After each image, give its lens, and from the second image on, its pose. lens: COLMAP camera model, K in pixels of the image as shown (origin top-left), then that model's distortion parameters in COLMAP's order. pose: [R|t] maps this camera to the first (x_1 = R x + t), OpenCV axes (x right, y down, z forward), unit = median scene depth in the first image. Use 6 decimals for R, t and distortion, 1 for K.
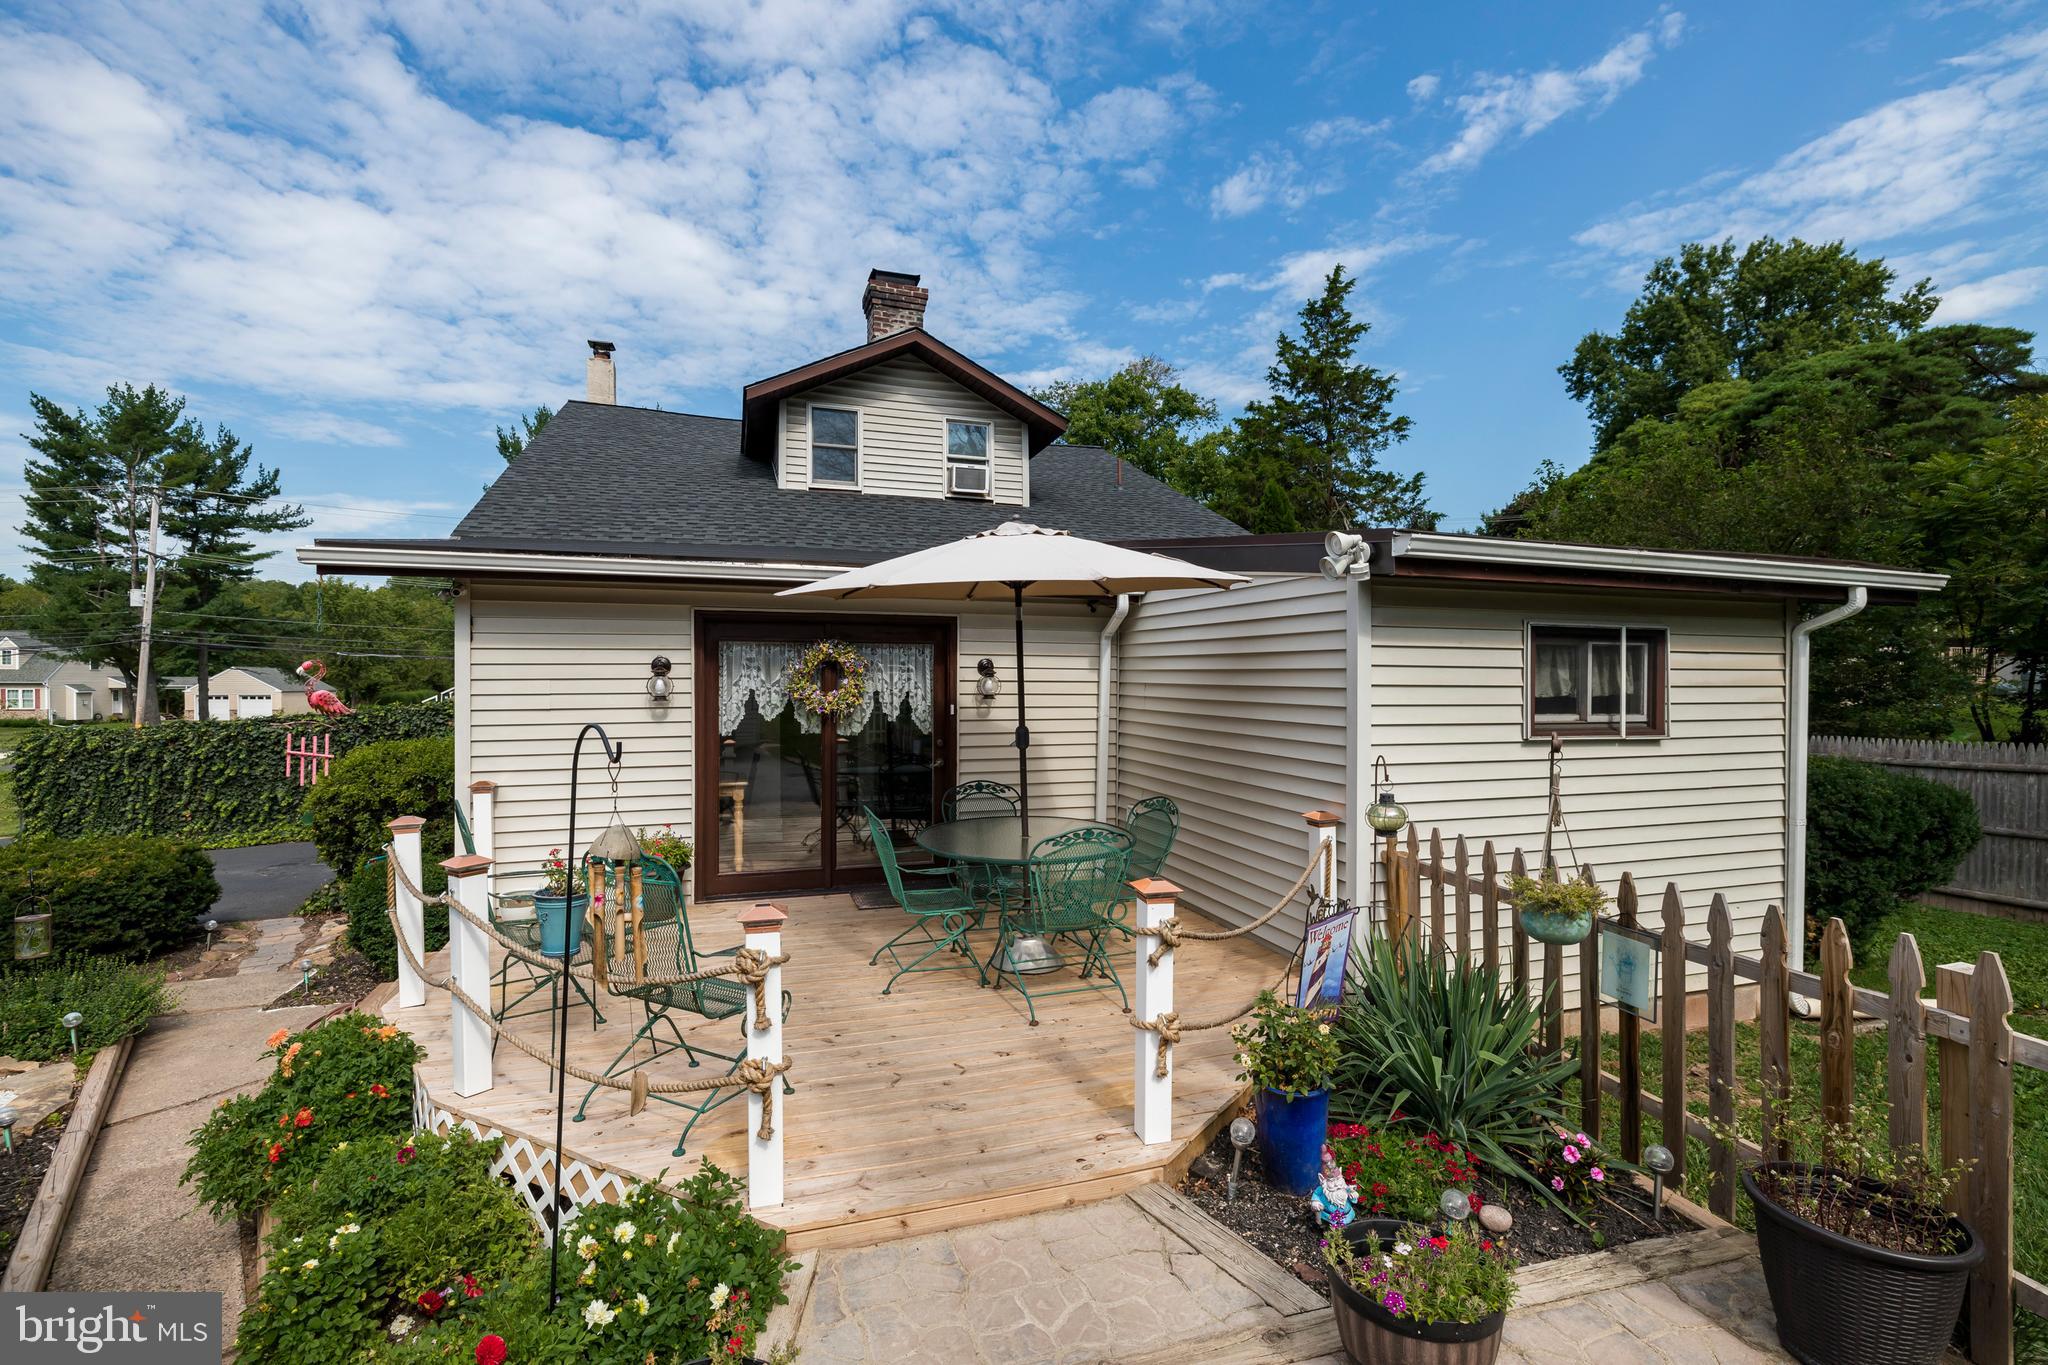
lens RADIAL K [[910.6, 0, 1021.2], [0, 910.6, 692.4], [0, 0, 1]] dist [-0.003234, 0.000235]
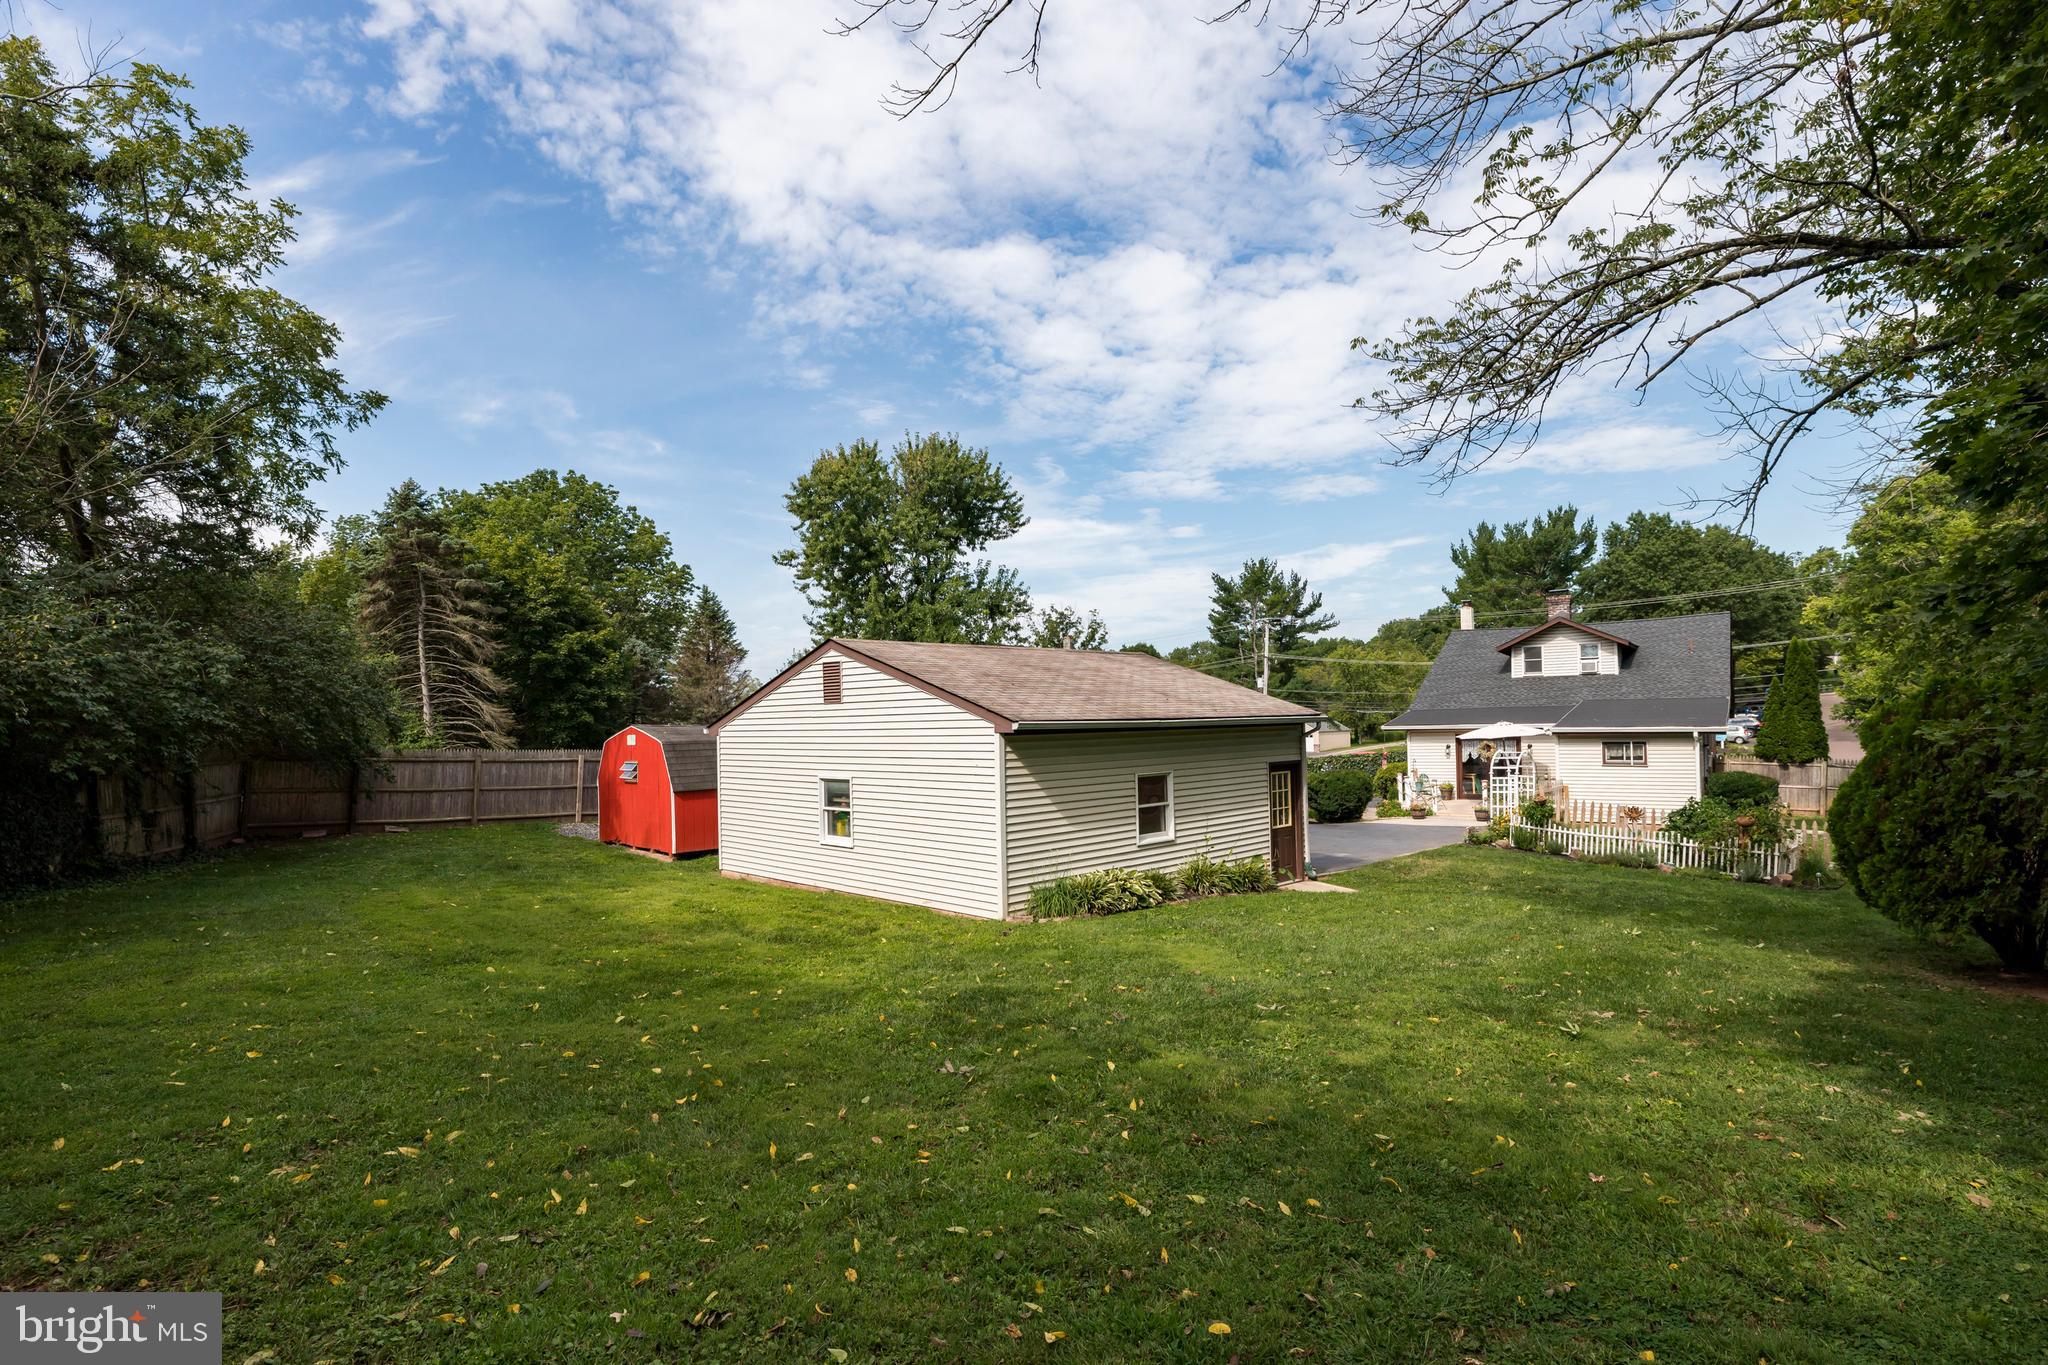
lens RADIAL K [[1002.8, 0, 1023.1], [0, 1002.8, 717.4], [0, 0, 1]] dist [0.001919, 0.000150]
pose [[0.581954, -0.016387, -0.813057, 2.947135], [0.012478, 0.999859, -0.011221, -0.173752], [0.813126, -0.003615, 0.582076, -4.389789]]
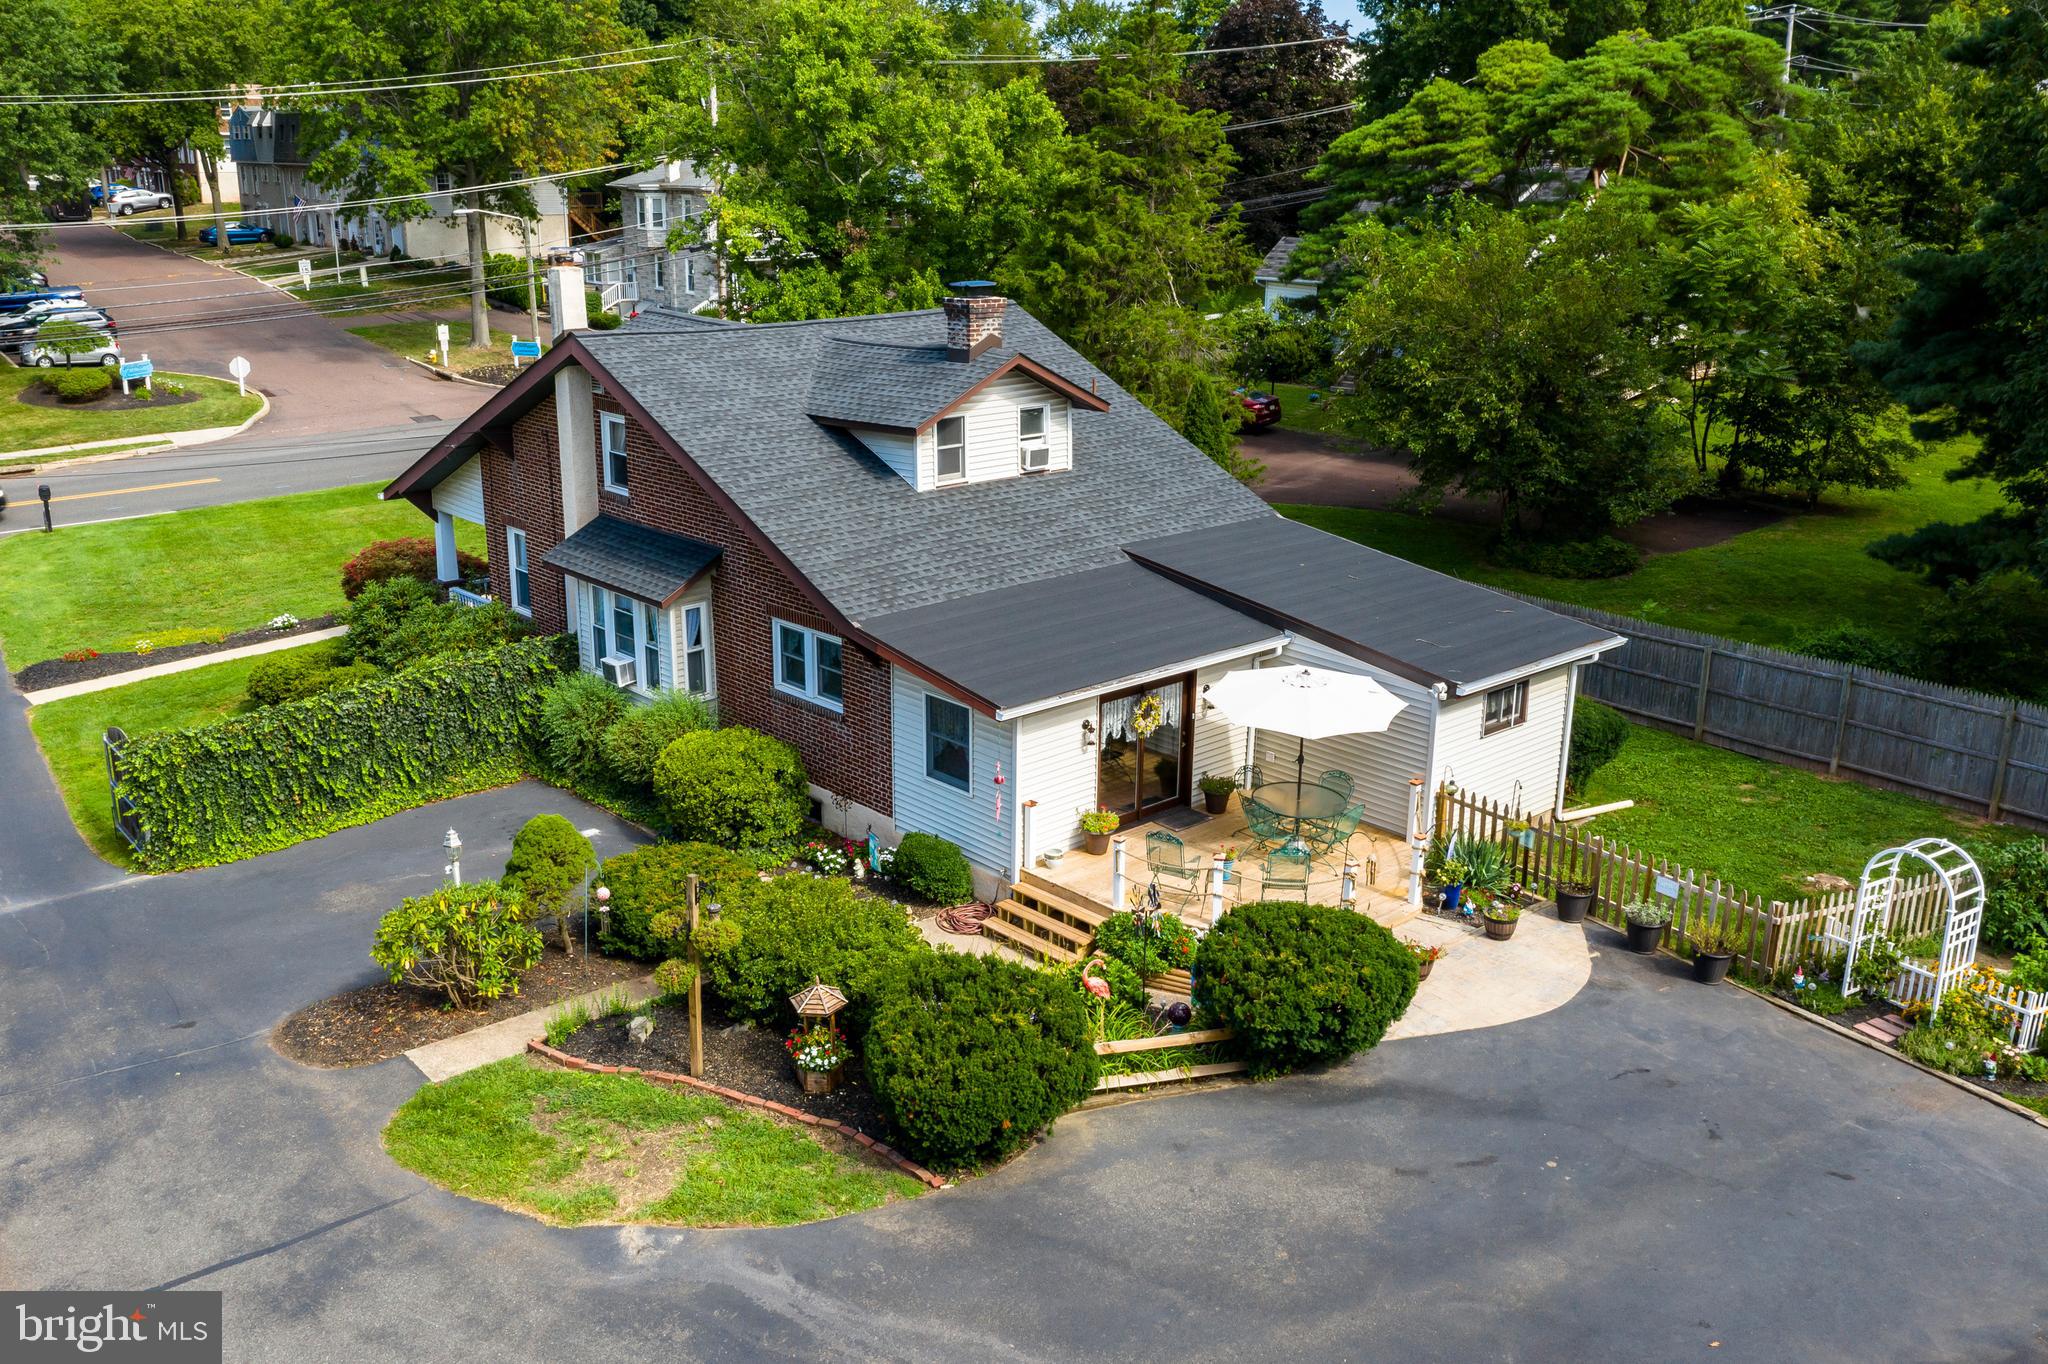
lens RADIAL K [[1784.8, 0, 924.4], [0, 1784.8, 682.8], [0, 0, 1]] dist [0.002823, -0.003279]
pose [[0.927053, -0.112710, 0.357589, -2.402733], [0.006763, 0.958617, 0.284619, -1.385884], [-0.374870, -0.261438, 0.889451, -2.532066]]
